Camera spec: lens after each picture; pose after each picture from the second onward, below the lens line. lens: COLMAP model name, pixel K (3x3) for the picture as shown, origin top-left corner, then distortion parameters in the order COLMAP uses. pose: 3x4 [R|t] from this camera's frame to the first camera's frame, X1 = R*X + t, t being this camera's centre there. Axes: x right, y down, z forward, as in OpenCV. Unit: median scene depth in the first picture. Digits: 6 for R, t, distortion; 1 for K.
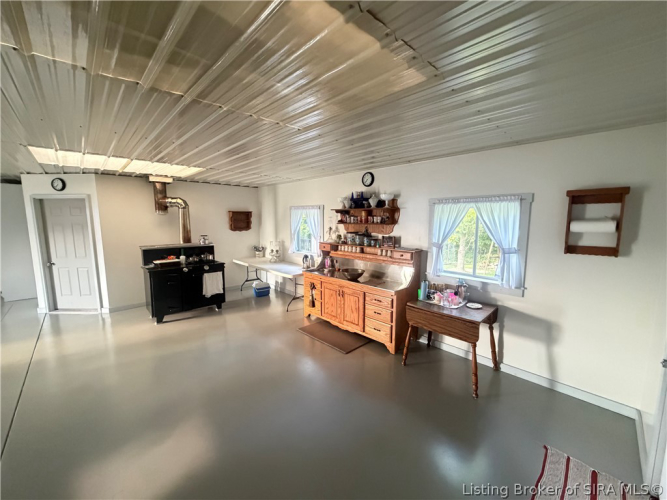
lens RADIAL K [[265.8, 0, 333.6], [0, 265.8, 250.8], [0, 0, 1]] dist [-0.001838, 0.000889]
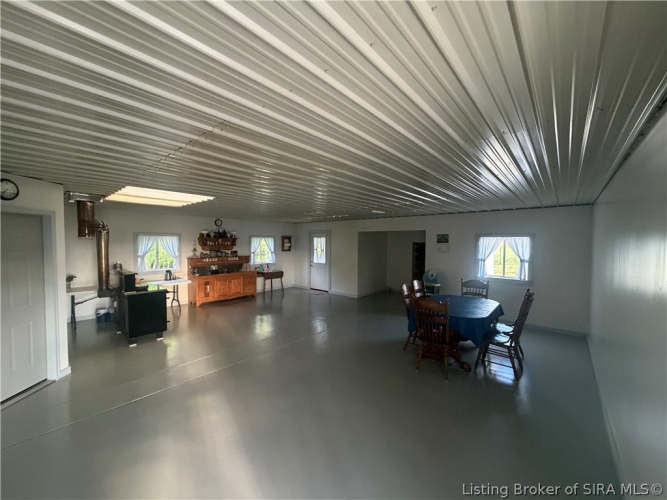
lens RADIAL K [[265.8, 0, 333.4], [0, 265.8, 251.2], [0, 0, 1]] dist [-0.001838, 0.000889]
pose [[-0.087403, -0.034769, 0.995566, -2.714007], [0.119731, 0.991779, 0.045149, -0.074268], [-0.988952, 0.123146, -0.082521, 0.520387]]
